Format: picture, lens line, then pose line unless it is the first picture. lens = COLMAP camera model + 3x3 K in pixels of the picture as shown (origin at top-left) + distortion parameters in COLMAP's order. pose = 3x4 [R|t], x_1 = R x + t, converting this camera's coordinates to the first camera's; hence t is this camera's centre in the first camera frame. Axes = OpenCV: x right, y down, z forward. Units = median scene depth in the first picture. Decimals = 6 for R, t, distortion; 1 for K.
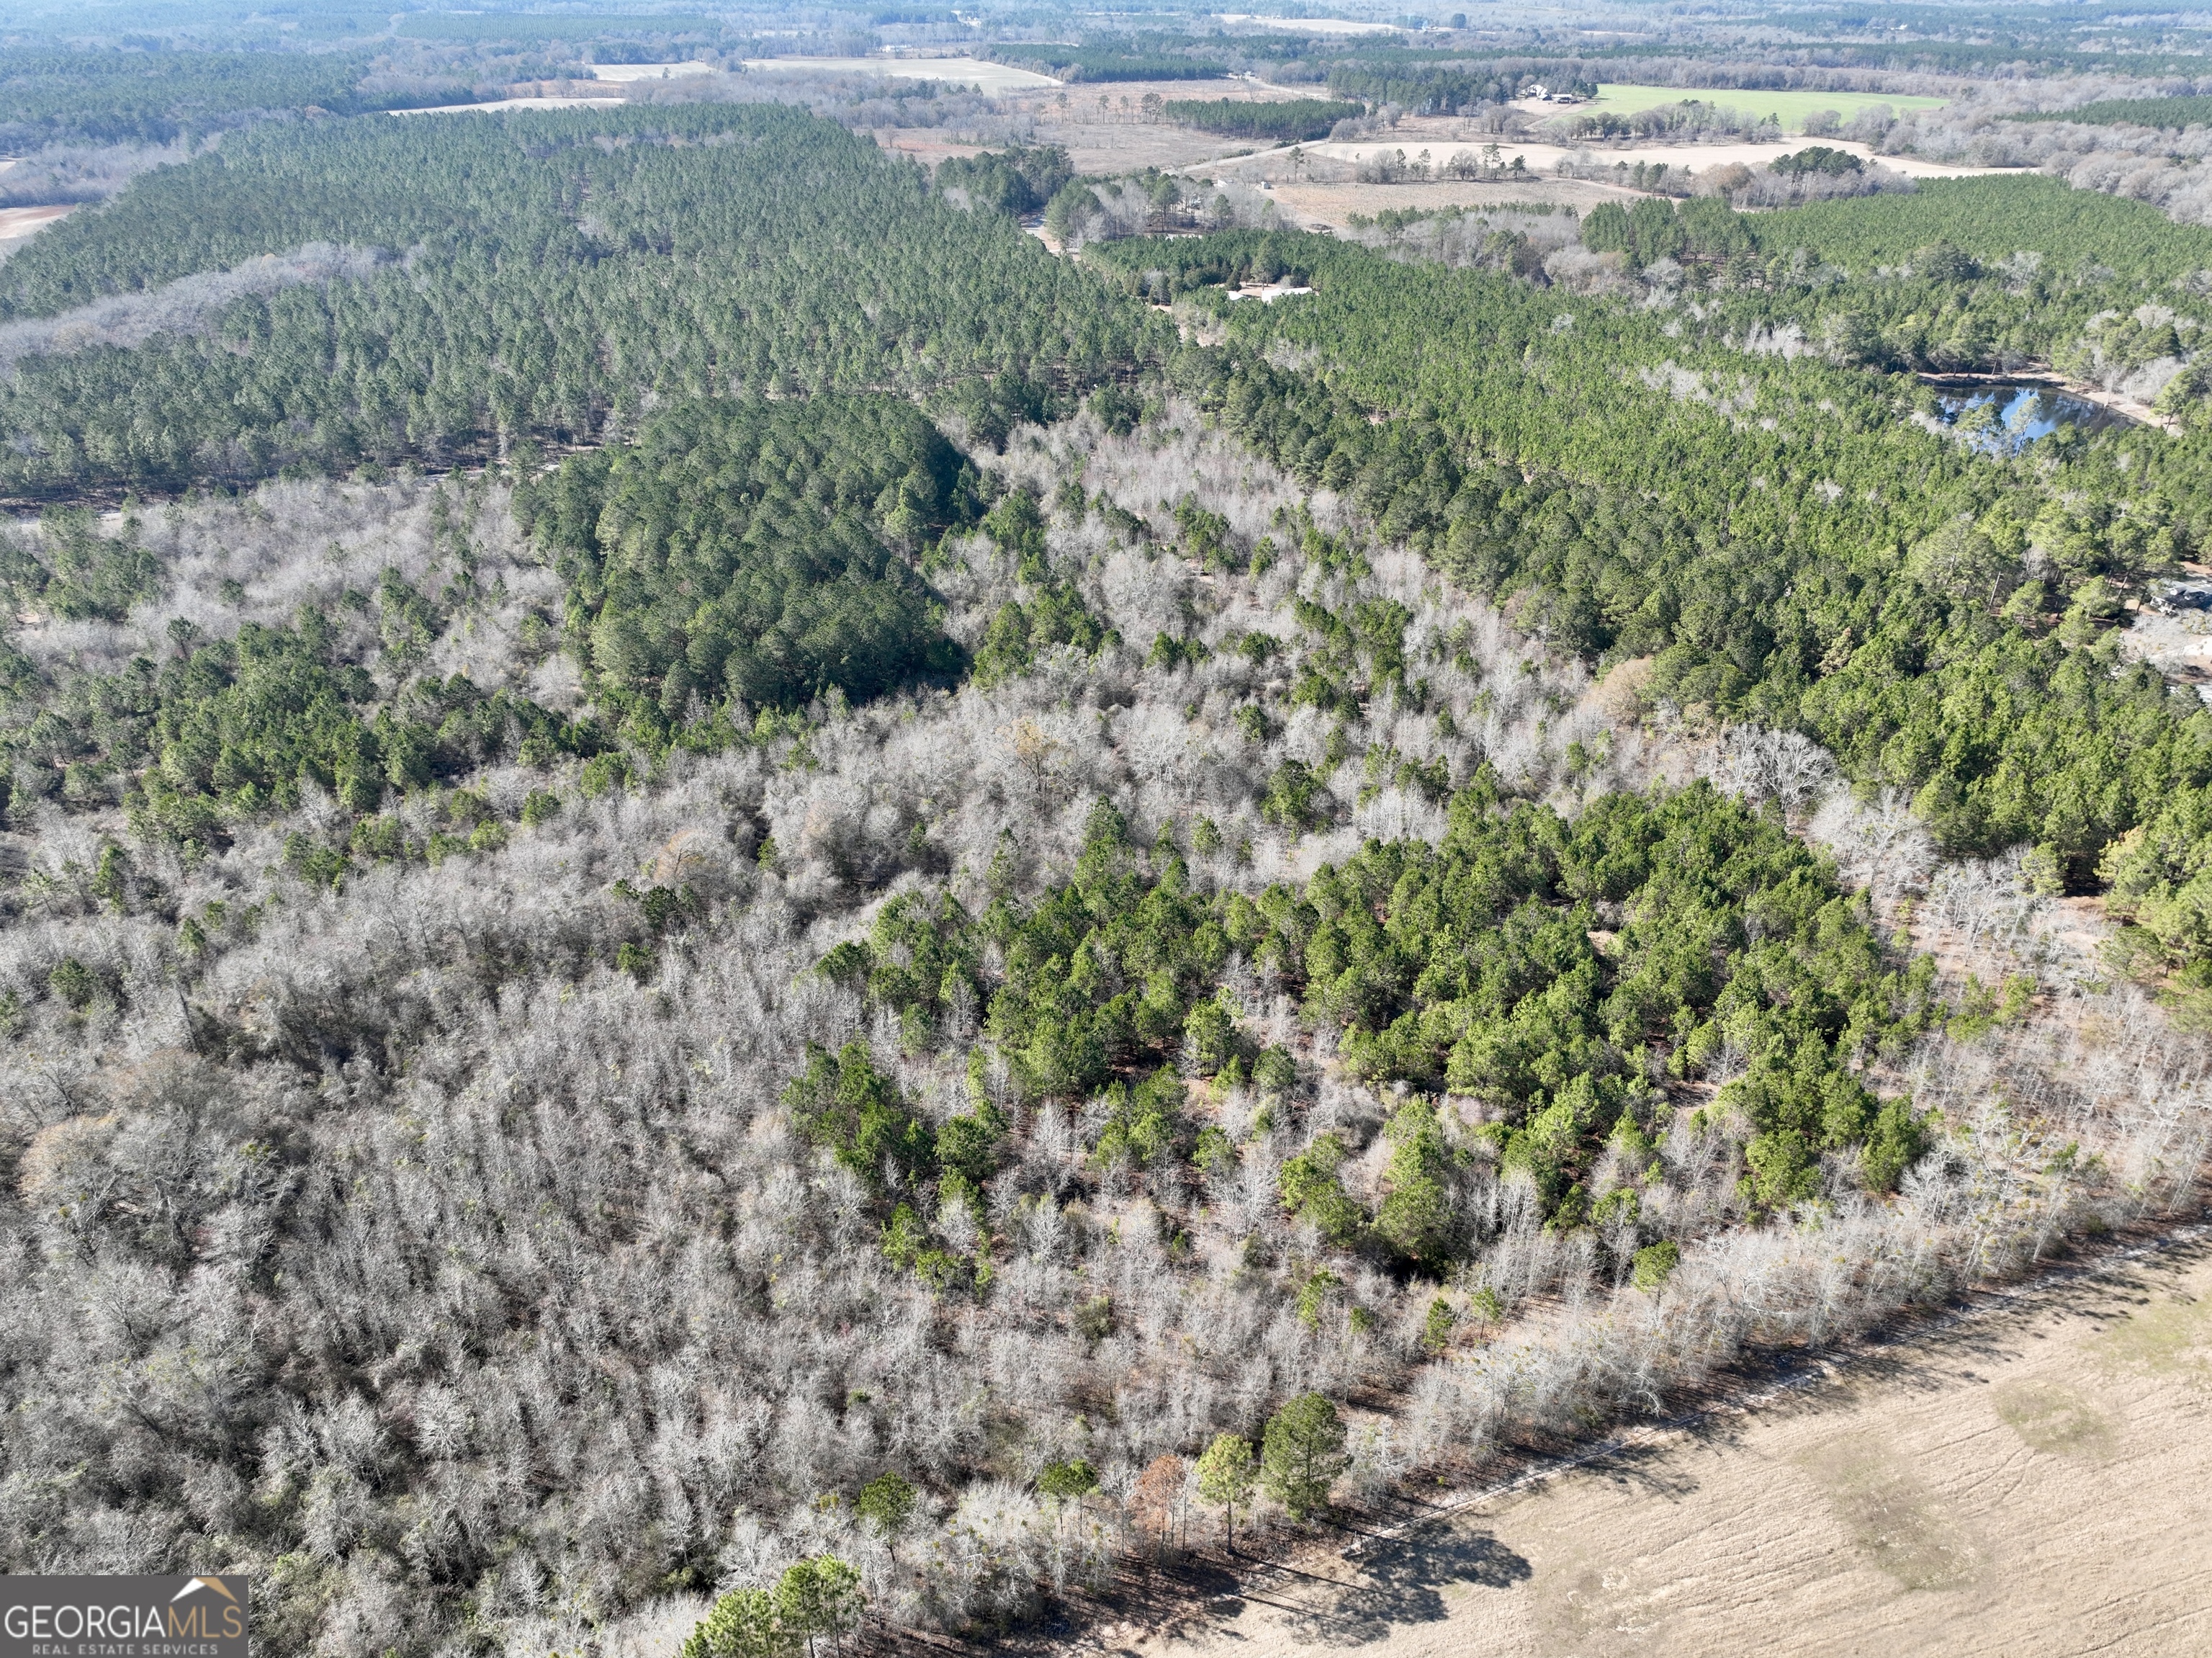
lens RADIAL K [[1546.1, 0, 1105.4], [0, 1546.1, 835.8], [0, 0, 1]] dist [-0.001001, 0.017465]
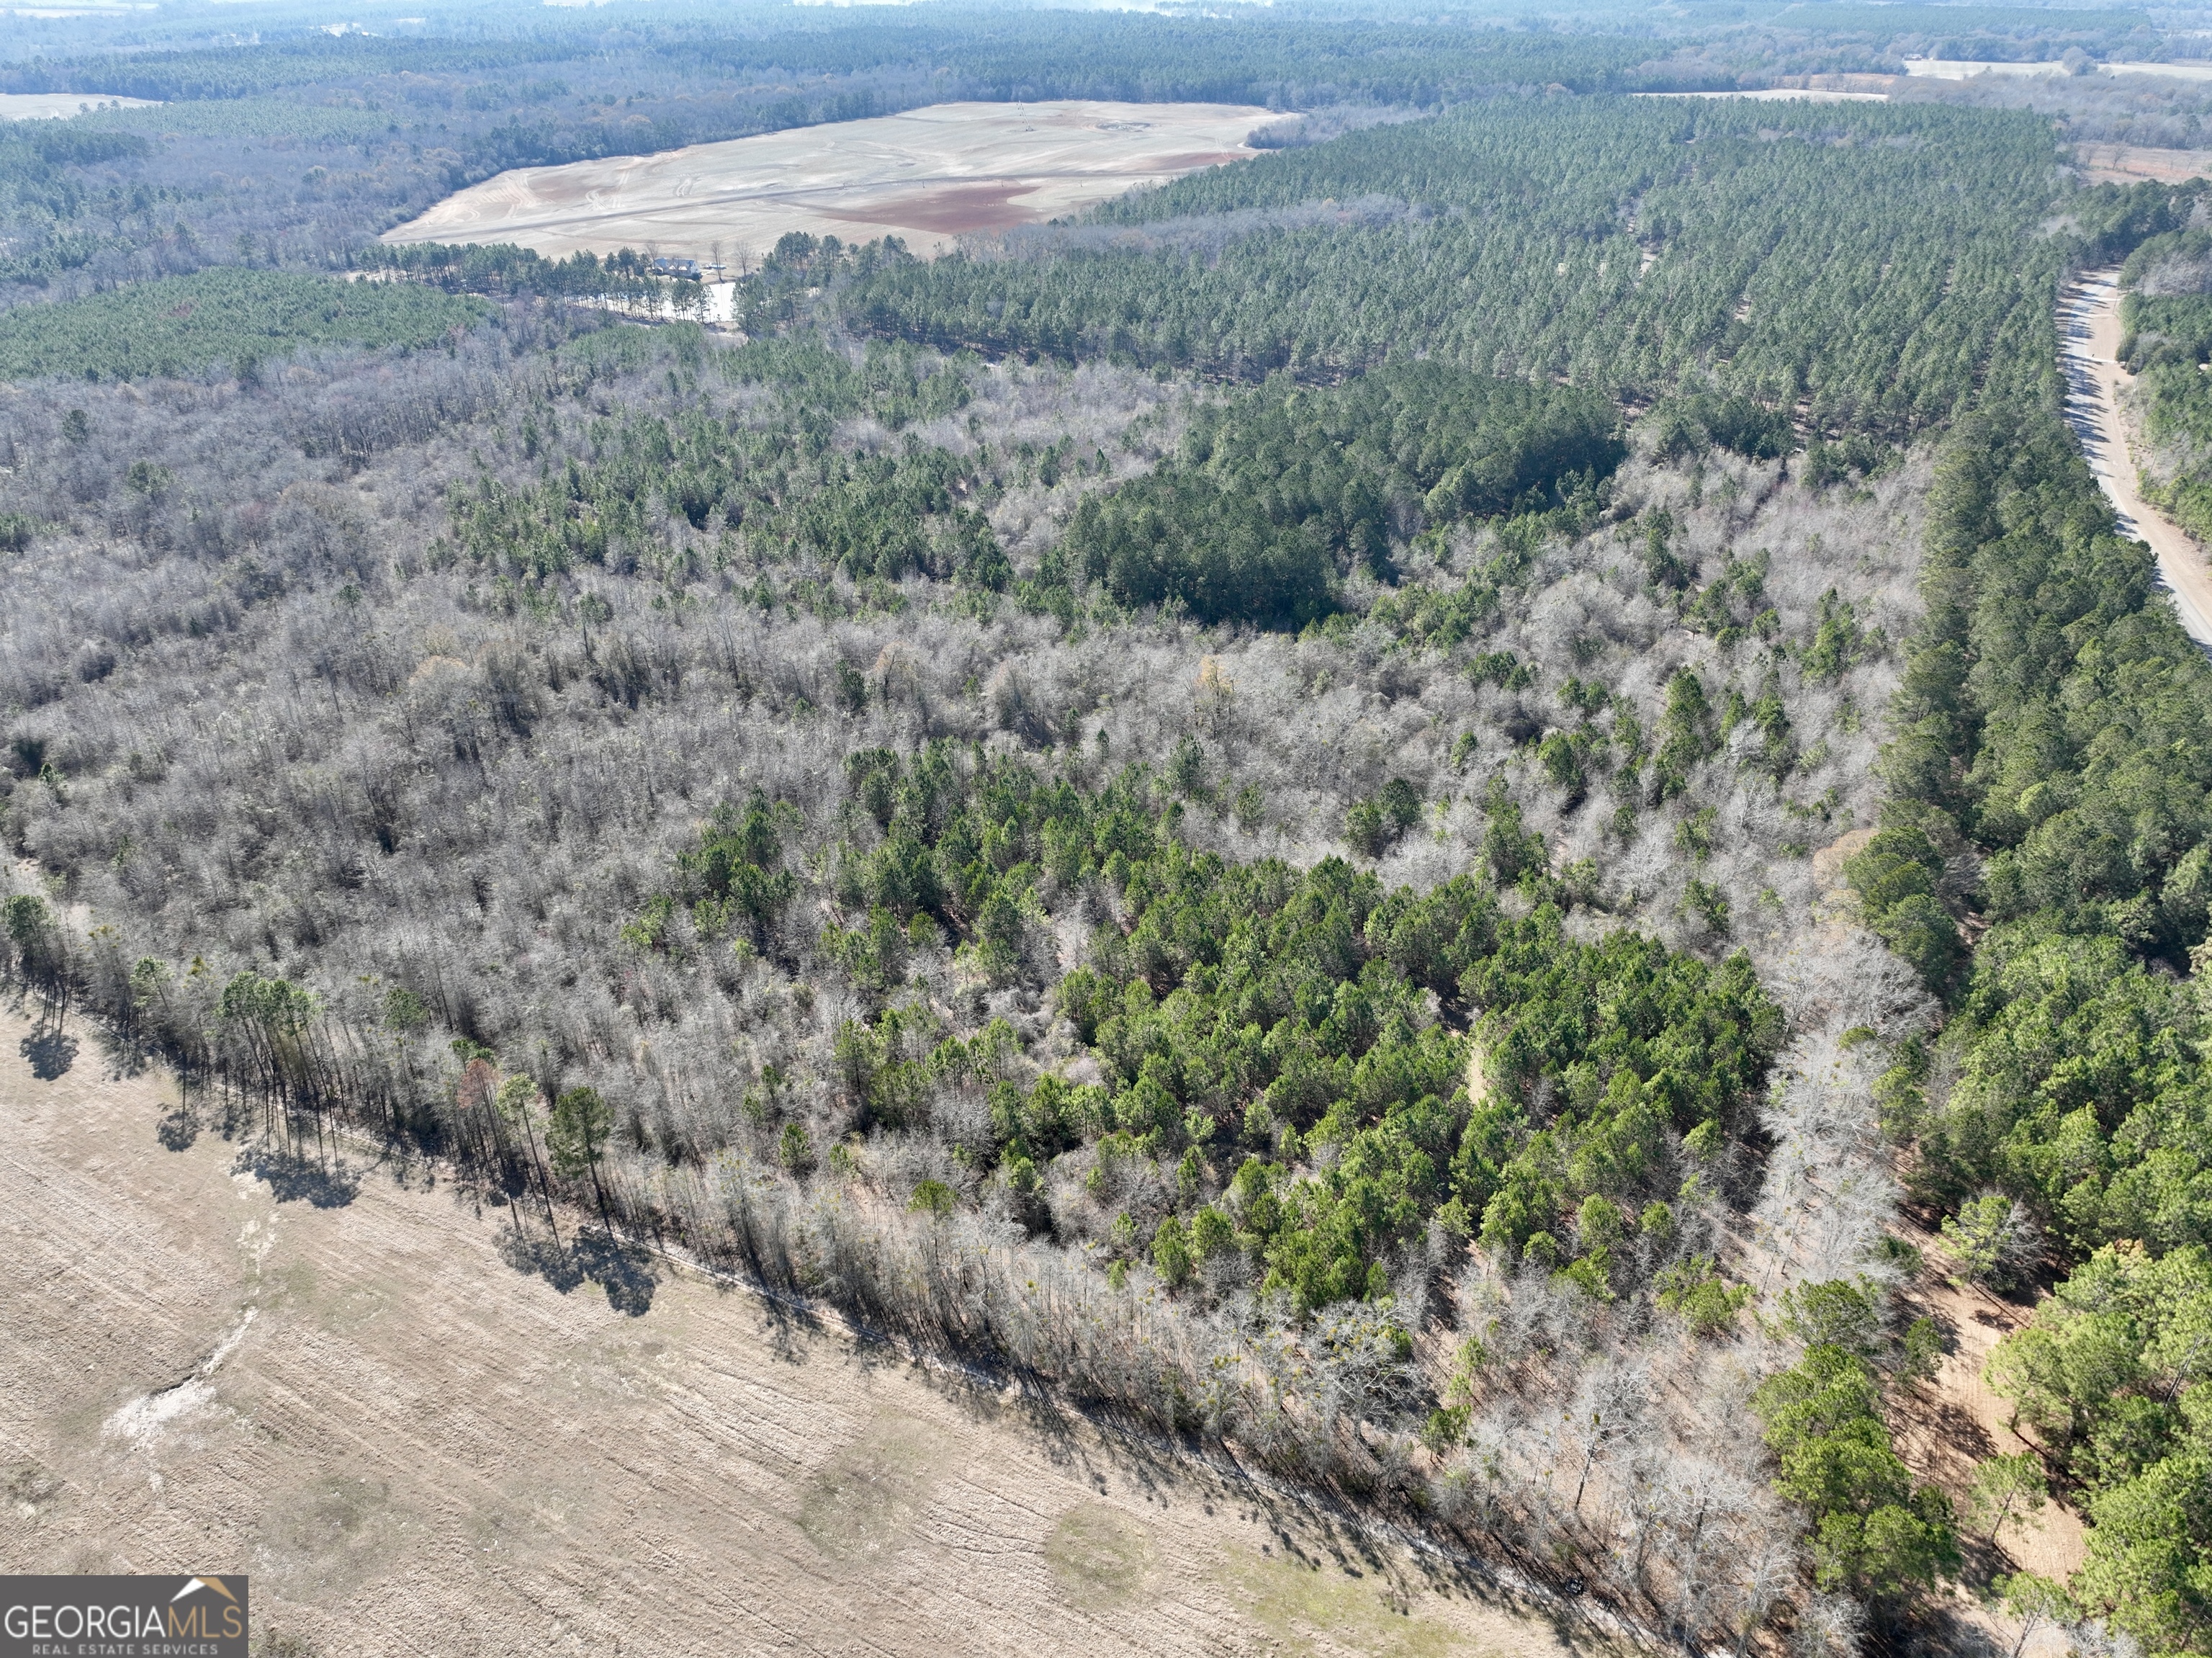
lens RADIAL K [[1546.1, 0, 1118.9], [0, 1546.1, 826.4], [0, 0, 1]] dist [-0.001001, 0.017465]
pose [[0.690100, 0.364138, -0.625432, 1.034359], [-0.363911, 0.921594, 0.135030, -0.146860], [0.625564, 0.134417, 0.768506, 0.249206]]
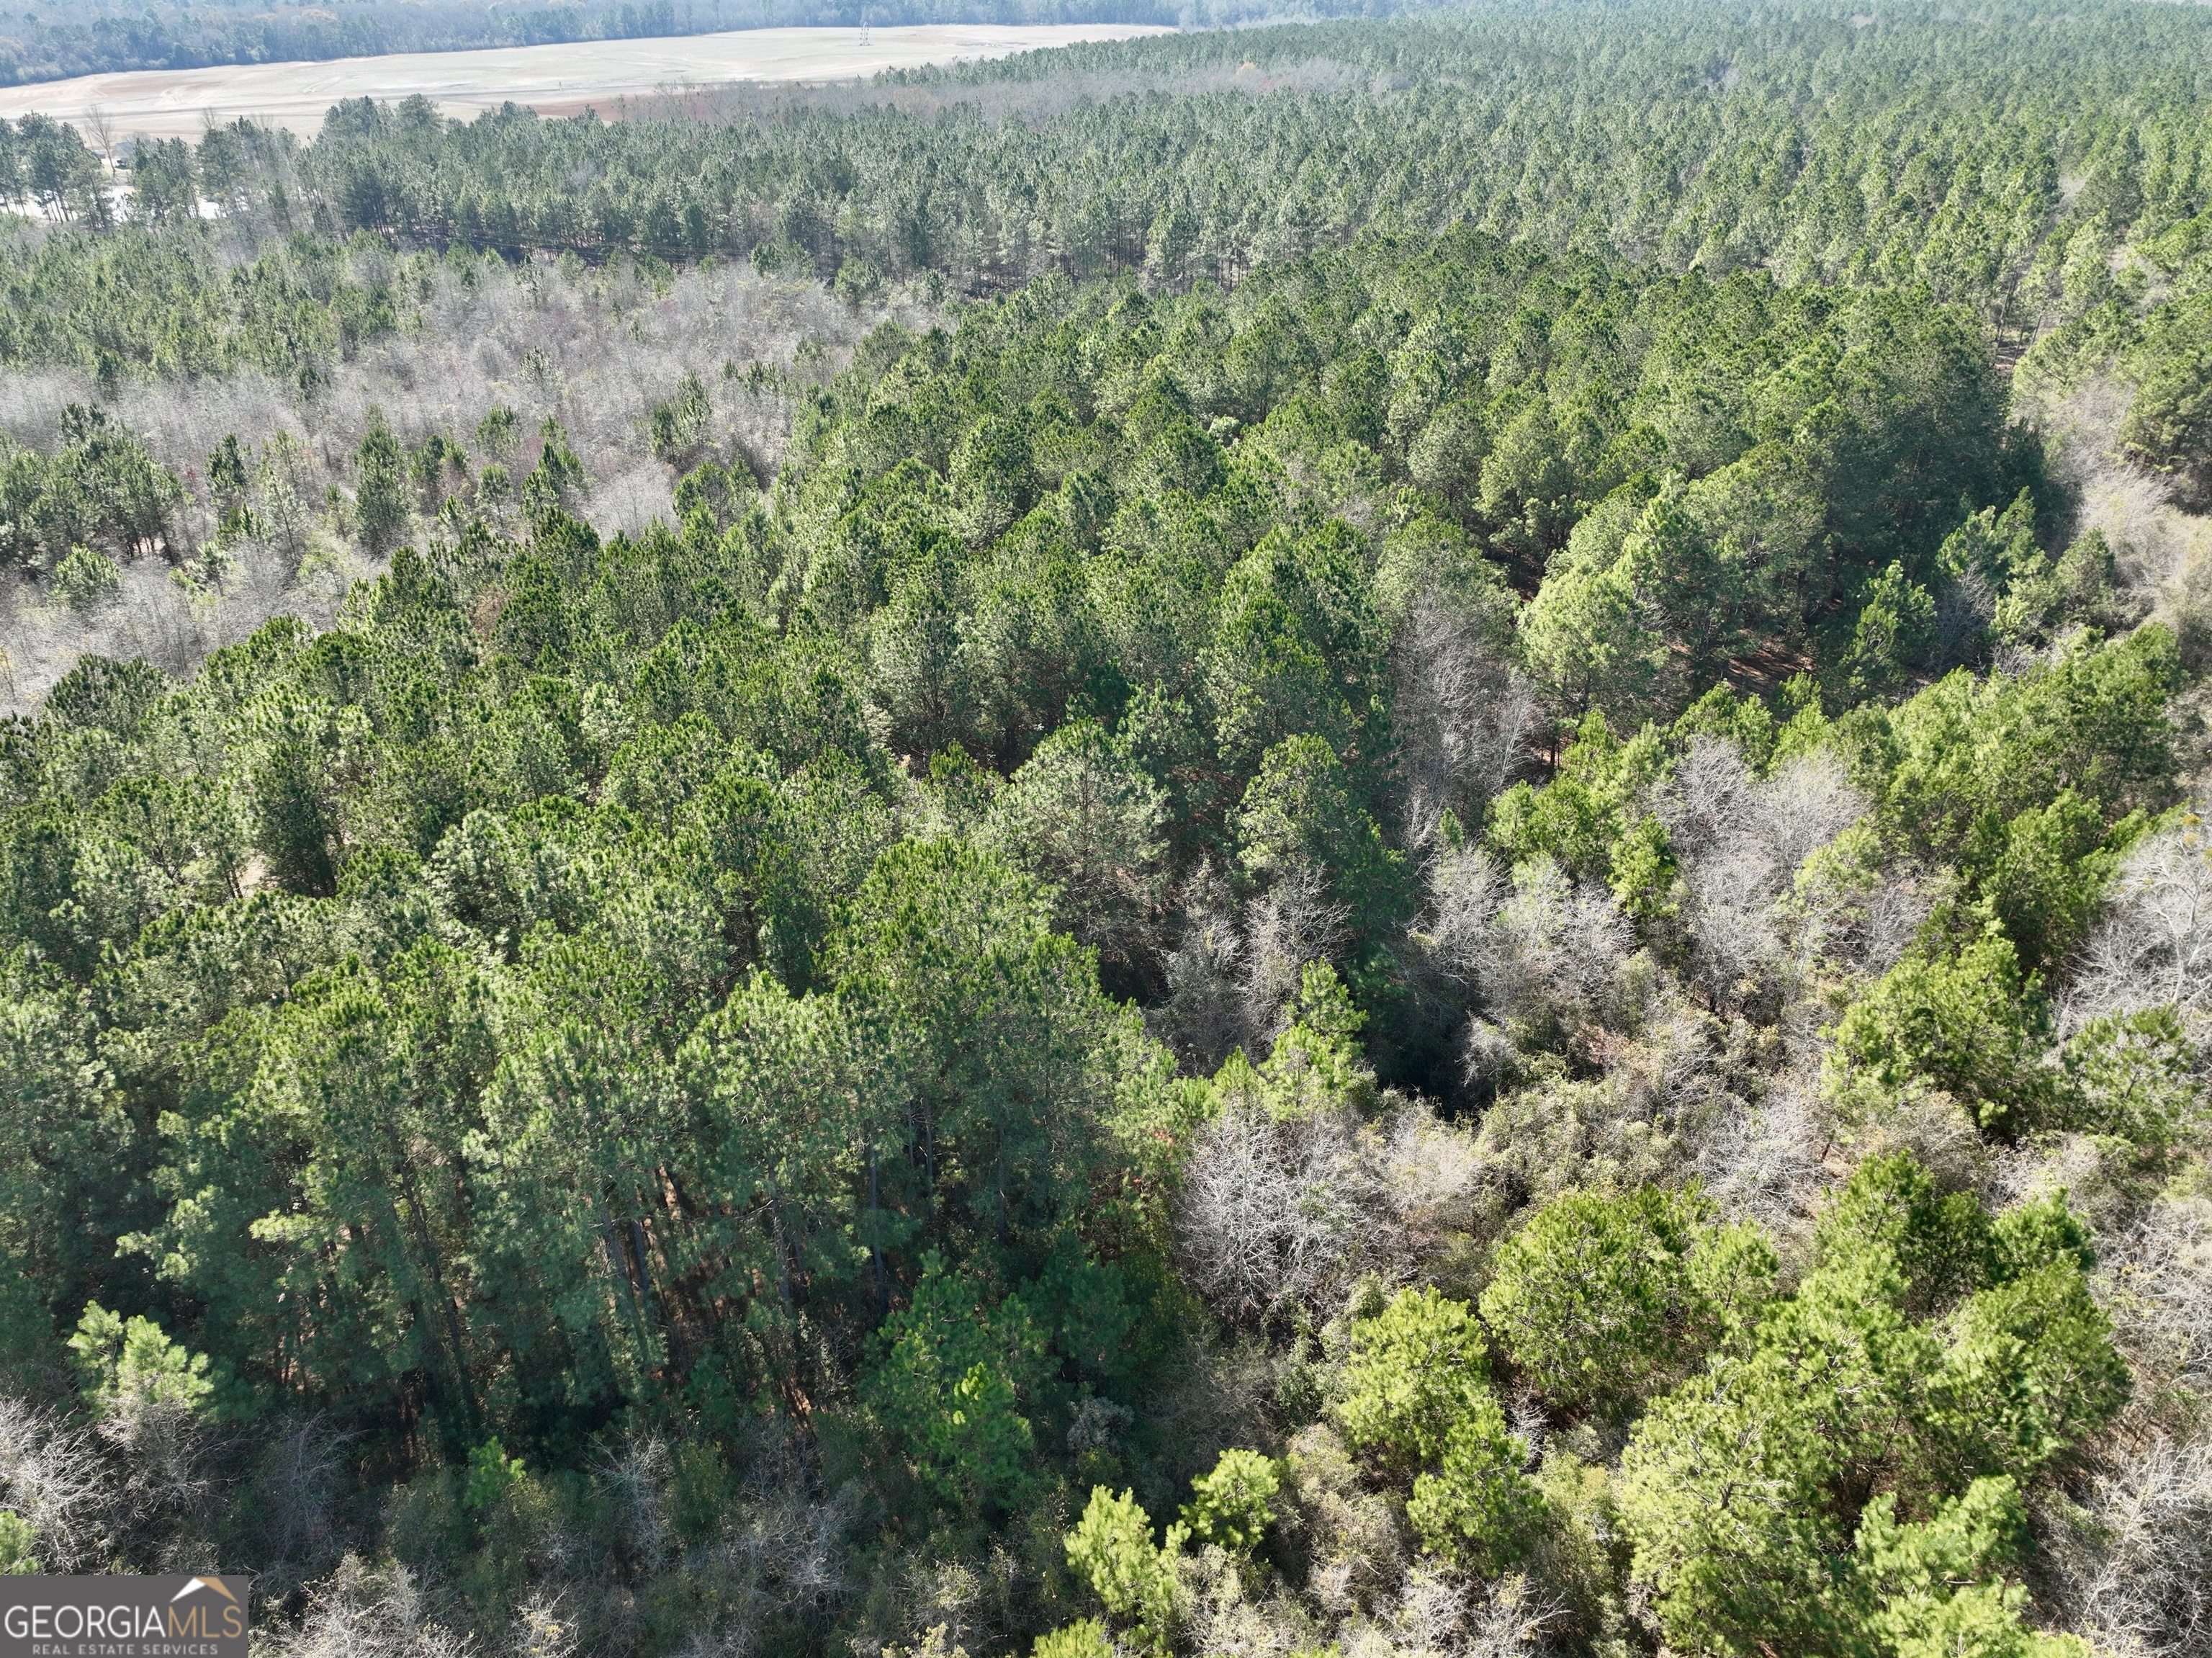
lens RADIAL K [[1546.1, 0, 1102.7], [0, 1546.1, 833.2], [0, 0, 1]] dist [-0.001001, 0.017465]
pose [[0.707991, 0.354318, -0.610907, -0.107061], [-0.358705, 0.925562, 0.121104, -0.415142], [0.608341, 0.133395, 0.782385, 1.836830]]
